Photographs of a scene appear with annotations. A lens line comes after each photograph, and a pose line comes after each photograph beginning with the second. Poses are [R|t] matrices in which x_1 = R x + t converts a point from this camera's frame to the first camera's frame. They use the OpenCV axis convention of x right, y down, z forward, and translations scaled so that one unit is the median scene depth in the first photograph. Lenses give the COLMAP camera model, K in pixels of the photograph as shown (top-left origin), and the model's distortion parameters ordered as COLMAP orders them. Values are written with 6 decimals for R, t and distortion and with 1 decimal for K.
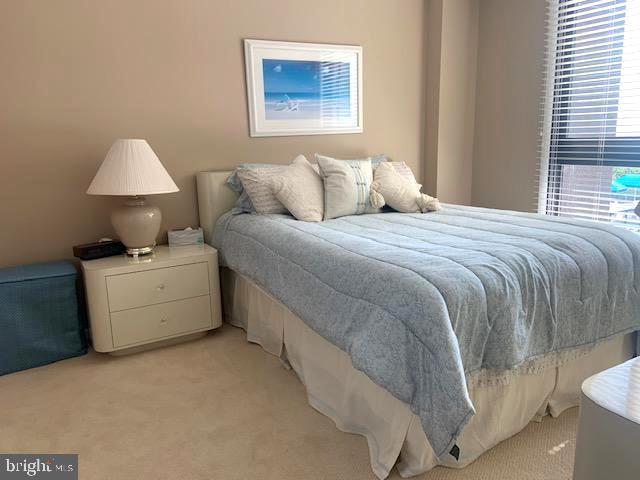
lens RADIAL K [[488.7, 0, 313.2], [0, 488.7, 237.3], [0, 0, 1]] dist [0.156036, -0.171208]
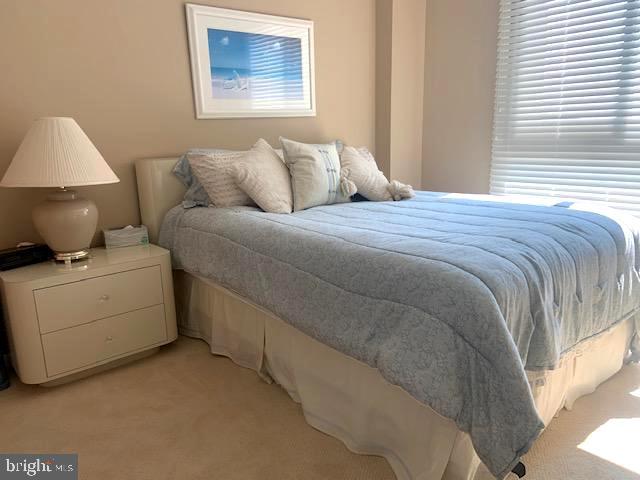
lens RADIAL K [[488.7, 0, 313.2], [0, 488.7, 237.3], [0, 0, 1]] dist [0.156036, -0.171208]
pose [[0.982156, -0.041531, 0.183426, -0.109876], [0.039382, 0.999106, 0.015343, -0.000086], [-0.183899, -0.007845, 0.982914, 0.117062]]
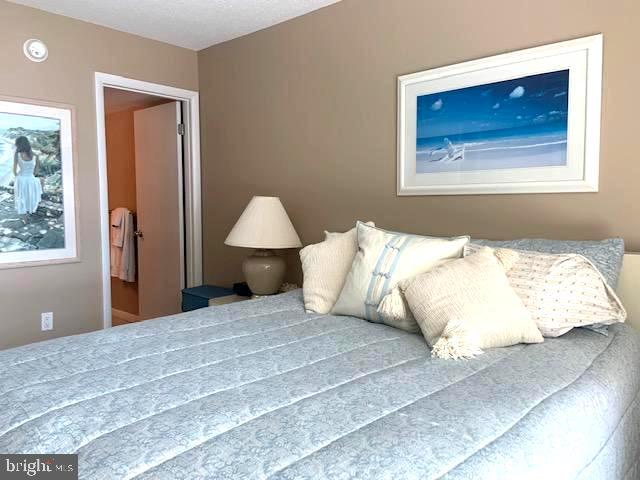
lens RADIAL K [[488.7, 0, 313.2], [0, 488.7, 237.3], [0, 0, 1]] dist [0.156036, -0.171208]
pose [[0.322638, 0.107023, -0.940452, 0.668676], [-0.196744, 0.979469, 0.043967, -0.170145], [0.925849, 0.170843, 0.337070, 0.721885]]
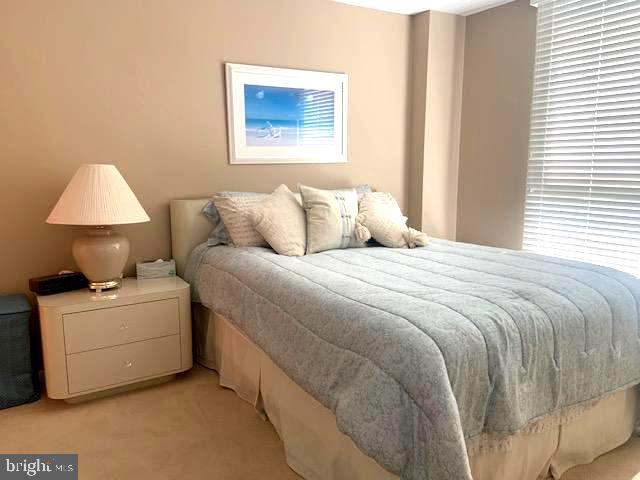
lens RADIAL K [[488.7, 0, 313.2], [0, 488.7, 237.3], [0, 0, 1]] dist [0.156036, -0.171208]
pose [[0.998957, 0.018112, 0.041907, -0.004599], [-0.015991, 0.998601, -0.050400, -0.020167], [-0.042761, 0.049678, 0.997849, 0.062611]]
